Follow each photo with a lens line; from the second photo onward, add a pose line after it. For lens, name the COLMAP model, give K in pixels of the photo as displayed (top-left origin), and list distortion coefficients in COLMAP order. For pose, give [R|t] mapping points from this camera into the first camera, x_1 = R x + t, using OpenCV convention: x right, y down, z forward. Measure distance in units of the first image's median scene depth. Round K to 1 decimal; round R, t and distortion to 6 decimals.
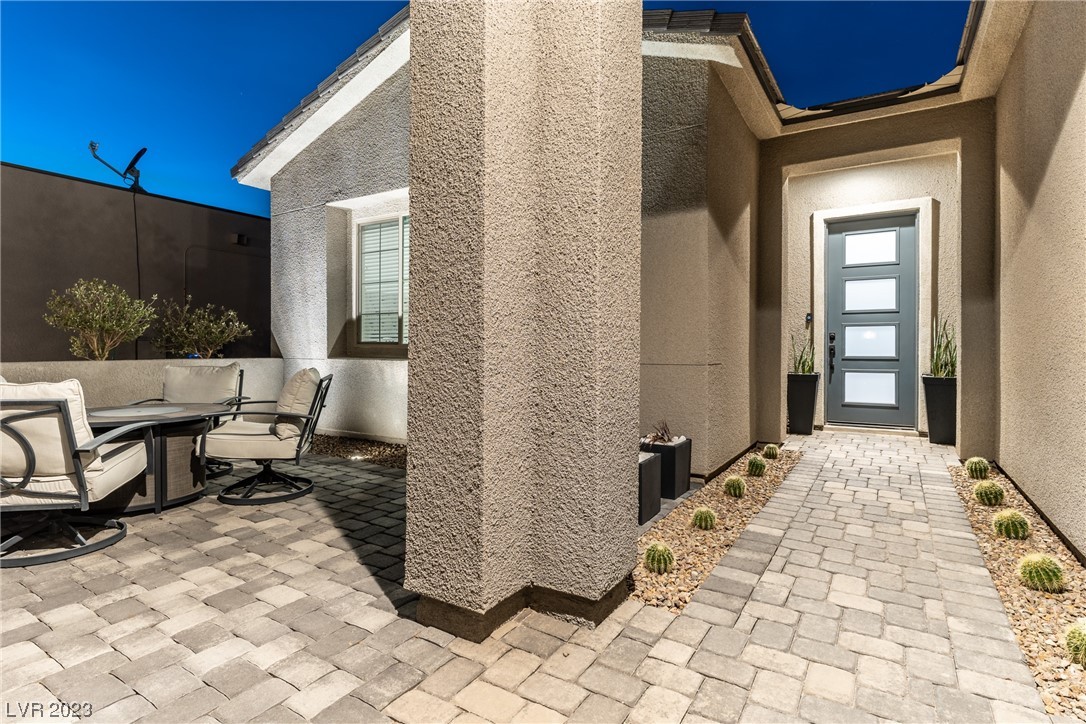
lens RADIAL K [[558.3, 0, 539.4], [0, 558.3, 351.2], [0, 0, 1]] dist [-0.007207, 0.004211]
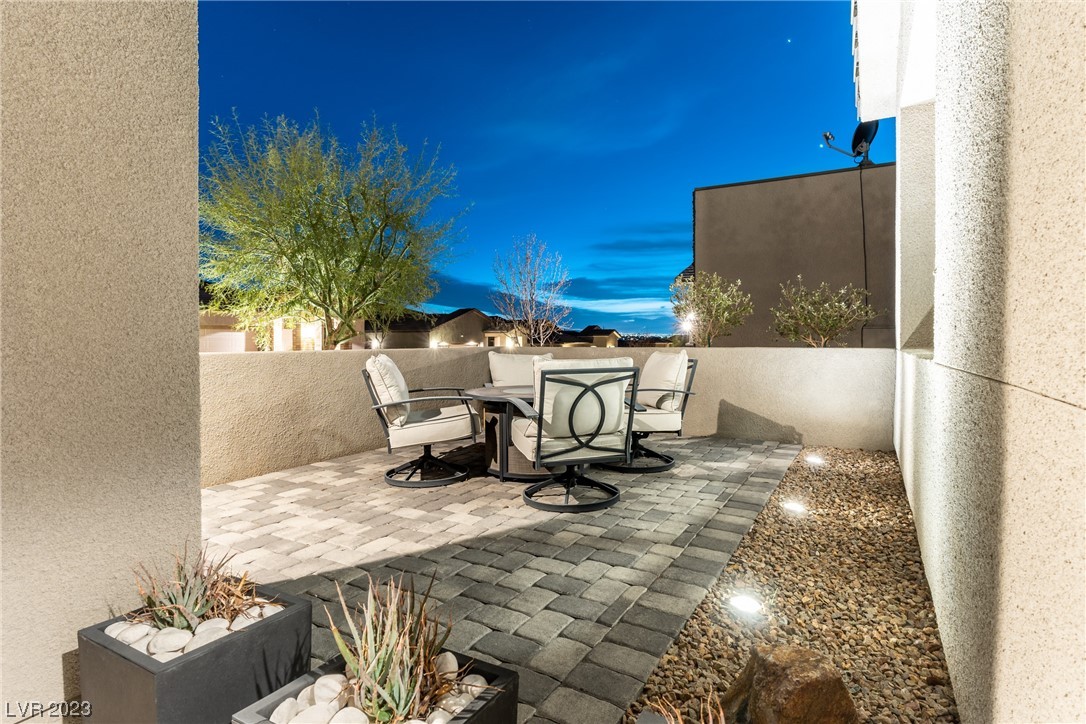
lens RADIAL K [[558.3, 0, 557.8], [0, 558.3, 337.7], [0, 0, 1]] dist [-0.007207, 0.004211]
pose [[0.034952, -0.001197, -0.999388, 0.503822], [-0.002620, 0.999996, -0.001289, 0.000591], [0.999386, 0.002664, 0.034948, 1.197988]]
